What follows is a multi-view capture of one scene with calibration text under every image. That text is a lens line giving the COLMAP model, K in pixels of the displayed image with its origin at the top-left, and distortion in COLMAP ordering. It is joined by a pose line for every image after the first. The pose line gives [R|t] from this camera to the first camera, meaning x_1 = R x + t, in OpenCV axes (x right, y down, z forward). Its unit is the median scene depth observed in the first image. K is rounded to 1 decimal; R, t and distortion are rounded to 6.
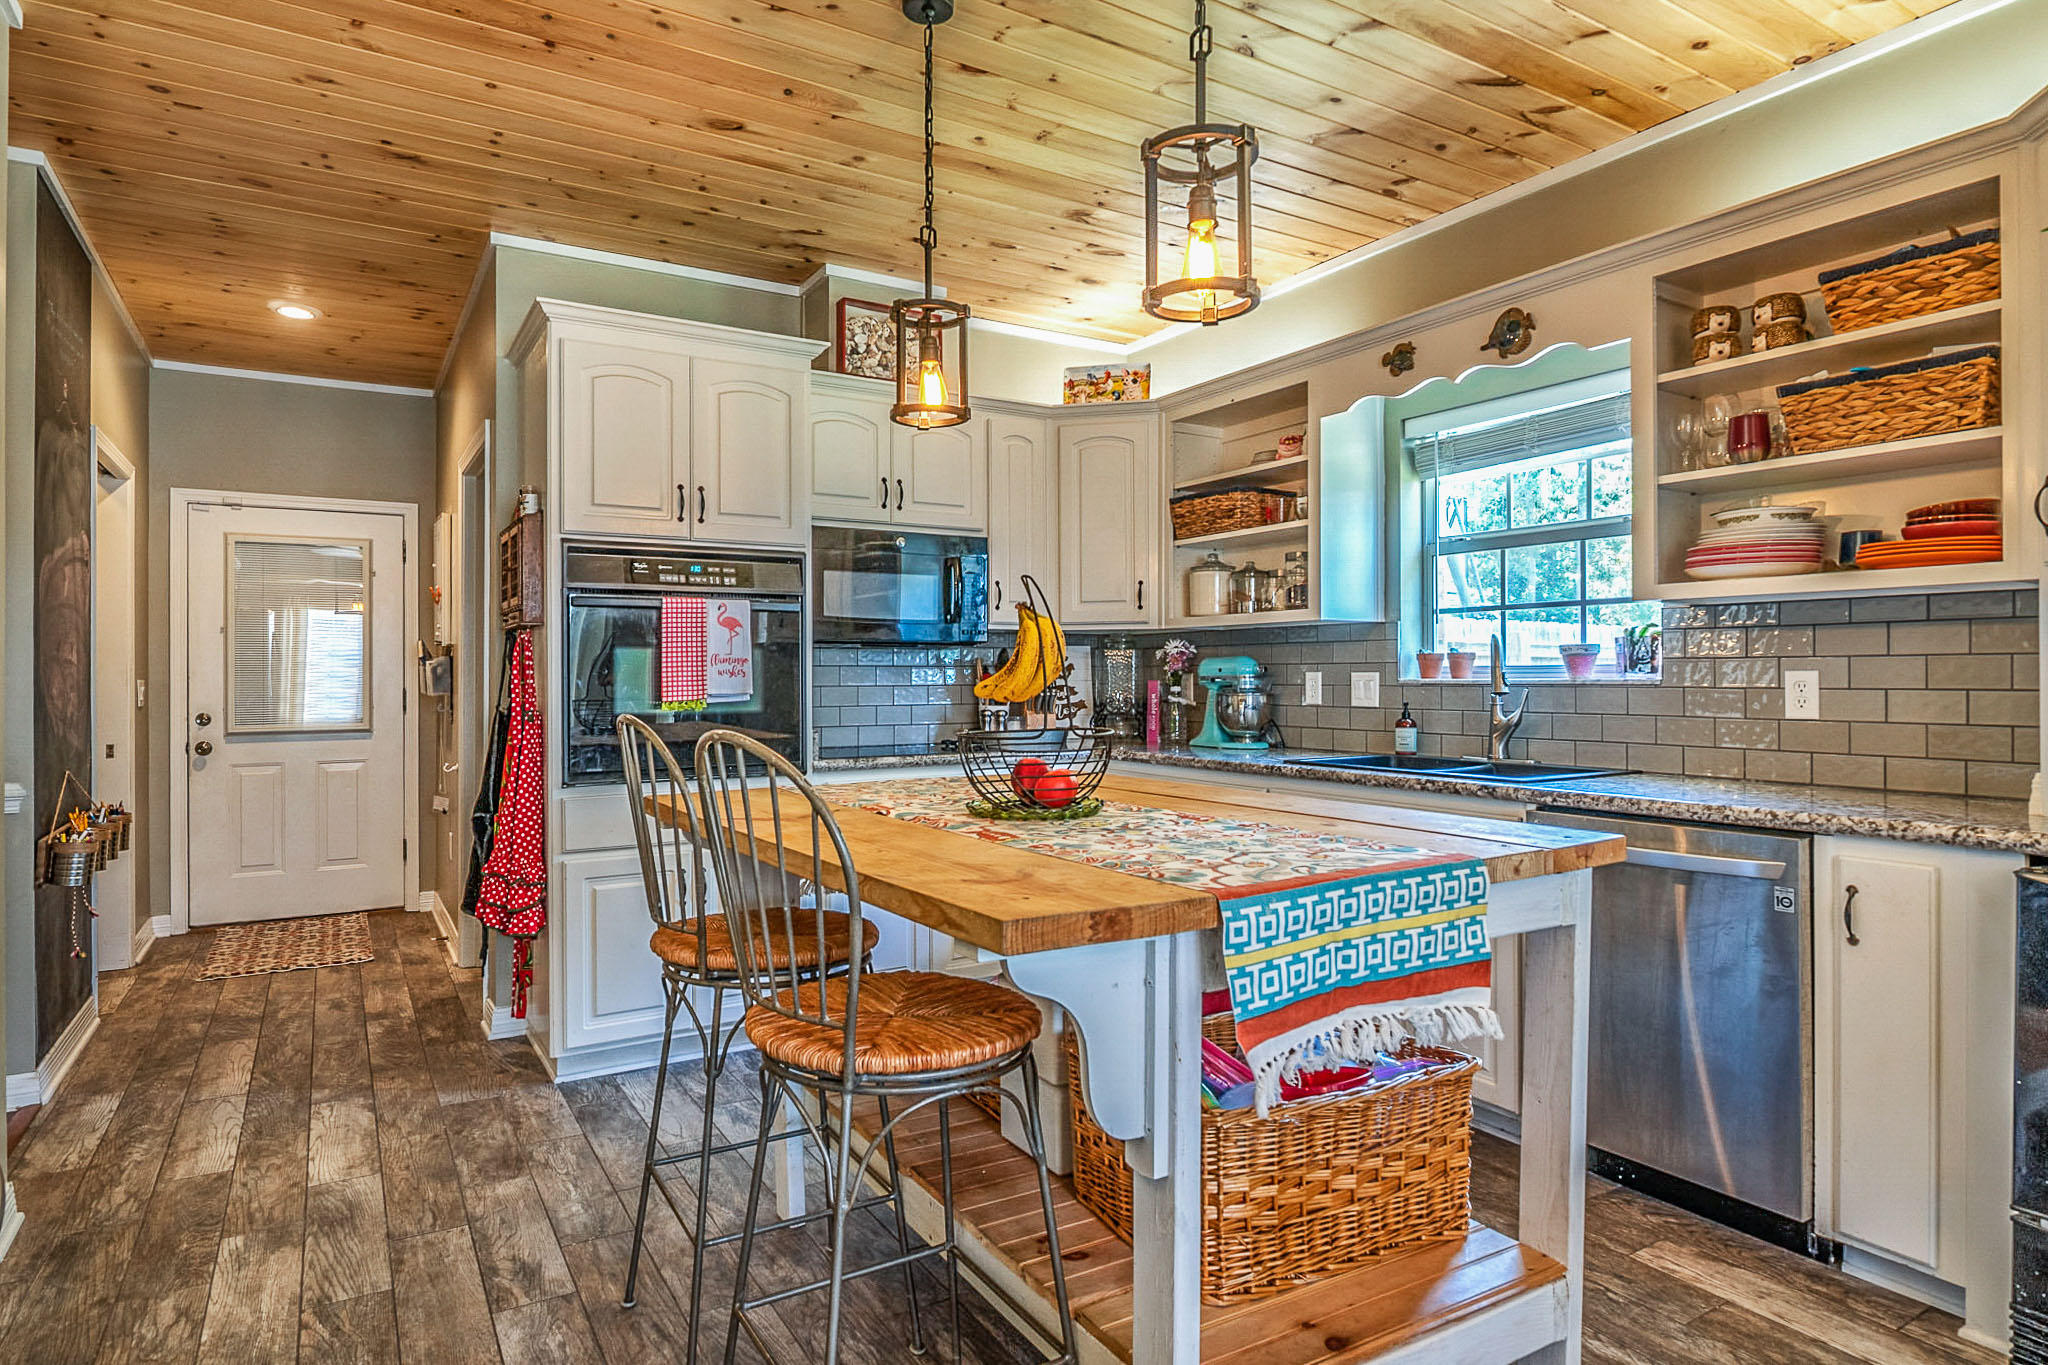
lens RADIAL K [[1144.4, 0, 1008.3], [0, 1144.4, 677.6], [0, 0, 1]] dist [-0.003346, -0.000114]
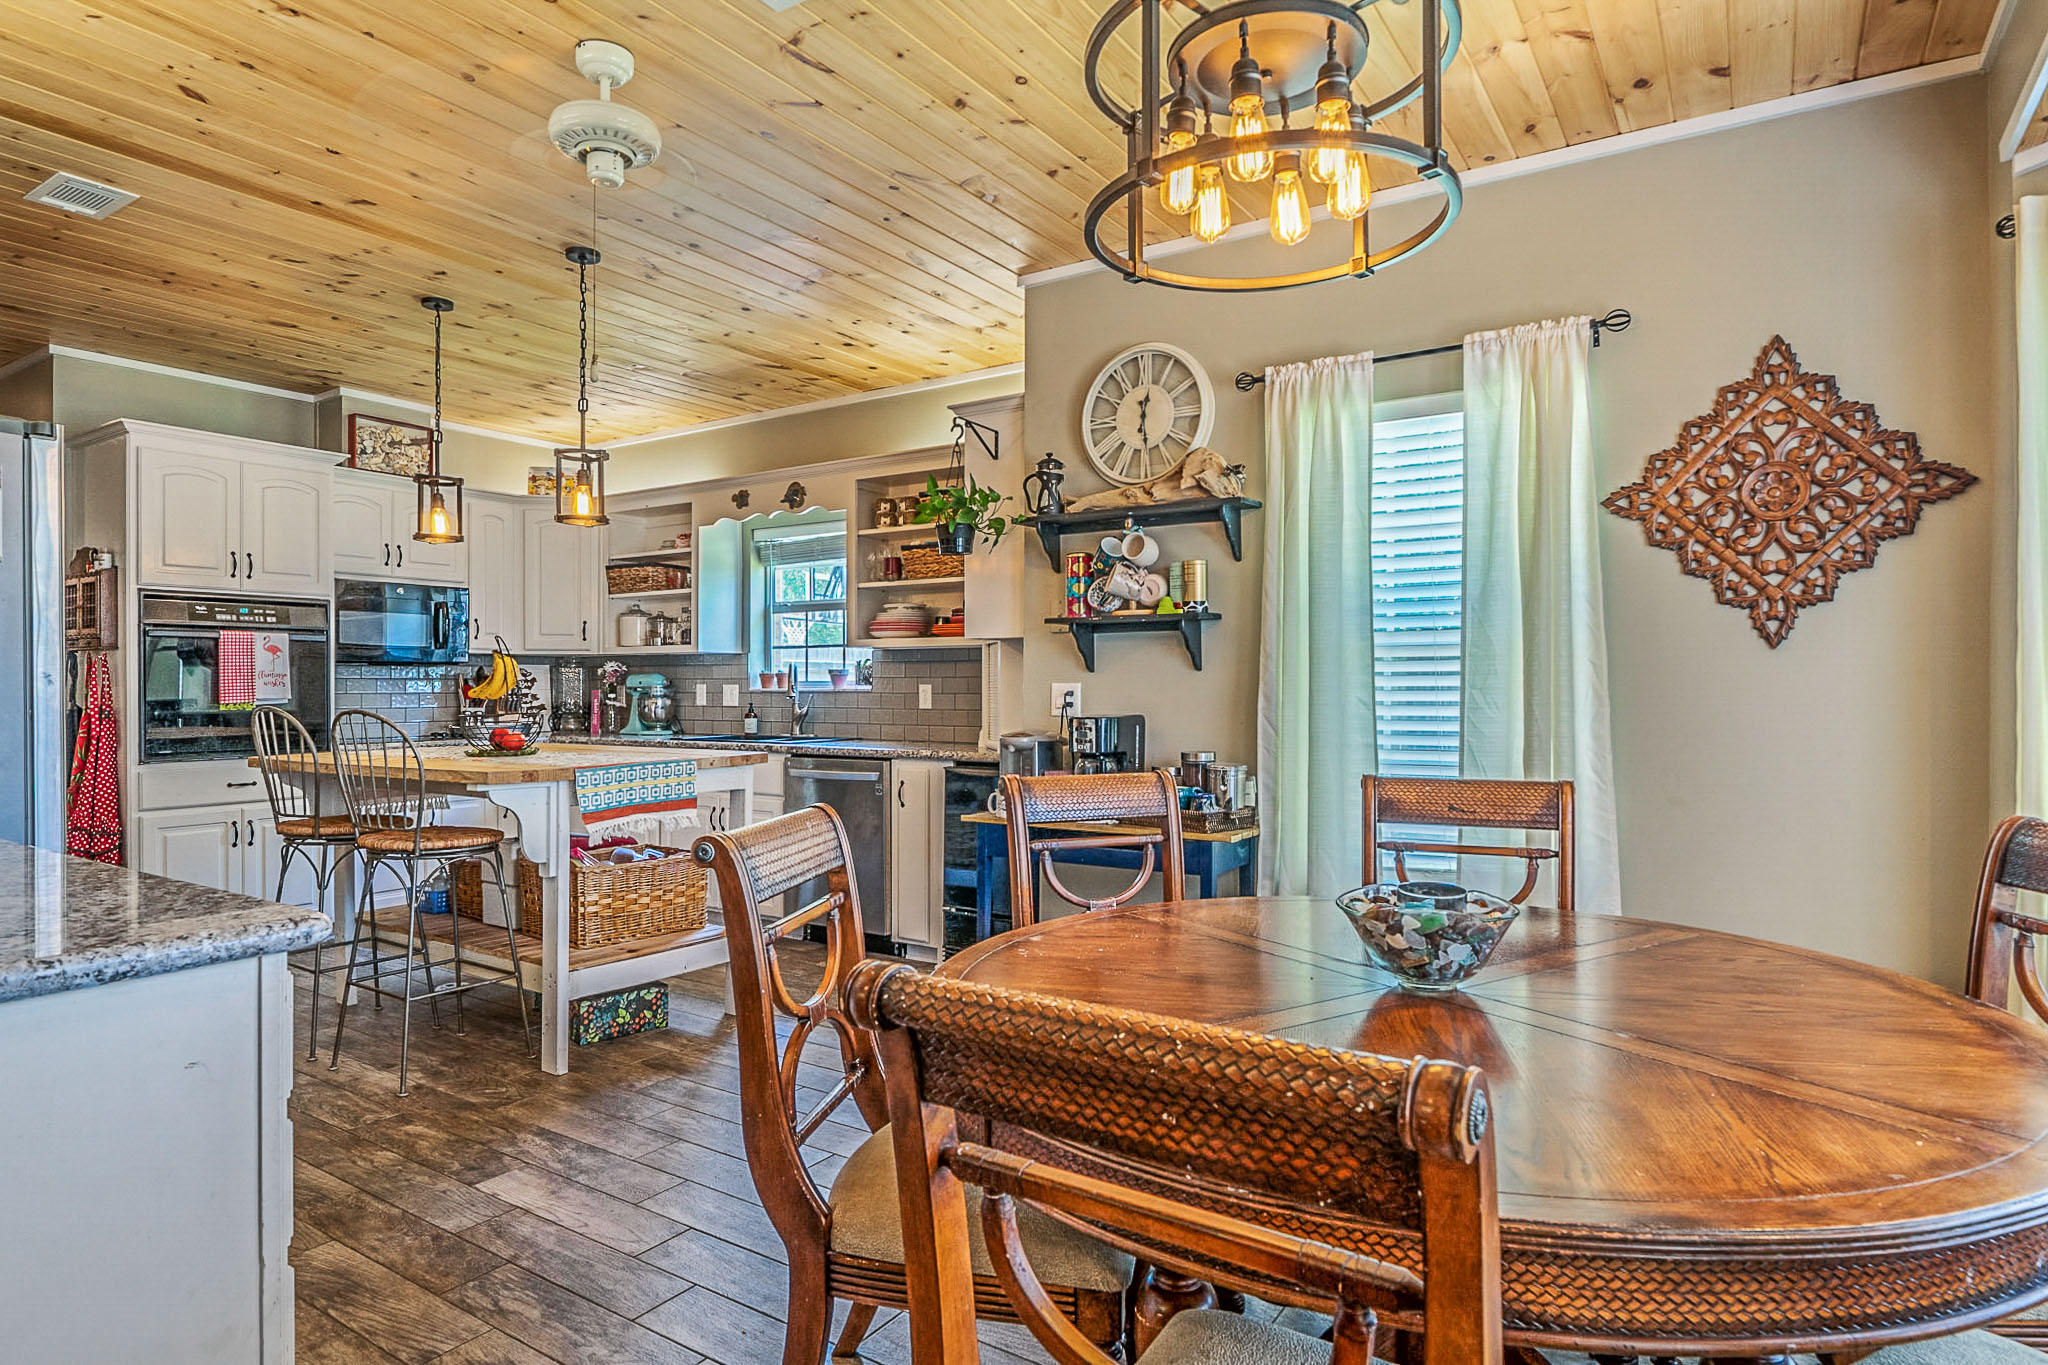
lens RADIAL K [[1138.5, 0, 1016.9], [0, 1138.5, 688.4], [0, 0, 1]] dist [-0.008080, -0.000900]
pose [[0.903669, 0.001376, 0.428229, -0.007900], [-0.001209, 0.999999, -0.000660, 0.001382], [-0.428229, 0.000079, 0.903670, -0.642757]]
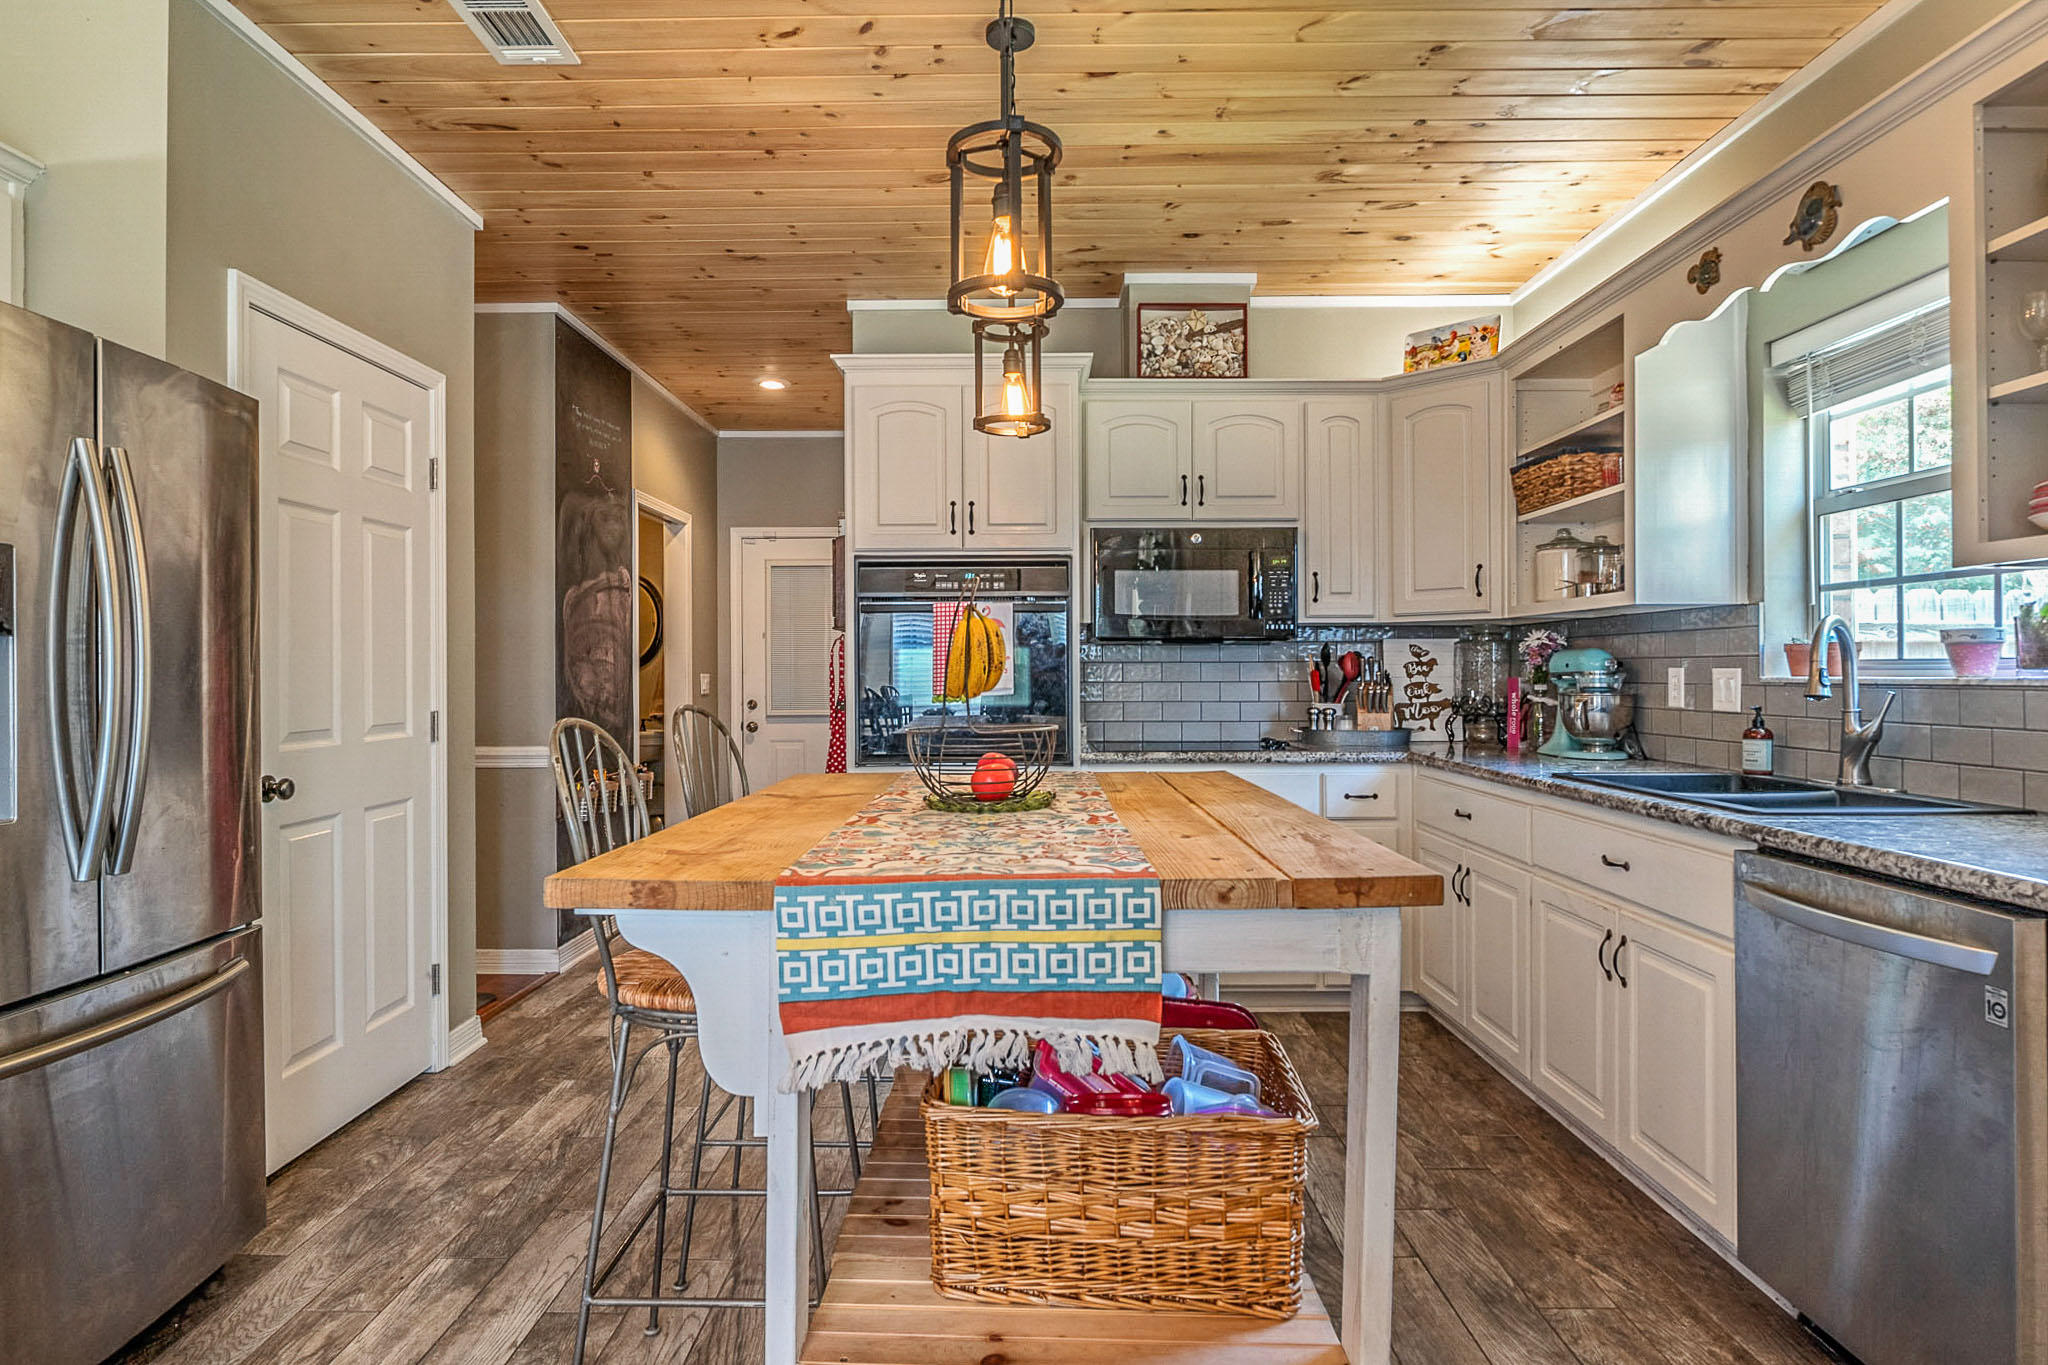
lens RADIAL K [[1139.9, 0, 1000.5], [0, 1139.9, 674.5], [0, 0, 1]] dist [-0.003375, -0.001041]
pose [[0.849833, 0.002004, -0.527049, 0.316913], [-0.000798, 0.999997, 0.002515, -0.001896], [0.527052, -0.001716, 0.849831, 0.070593]]
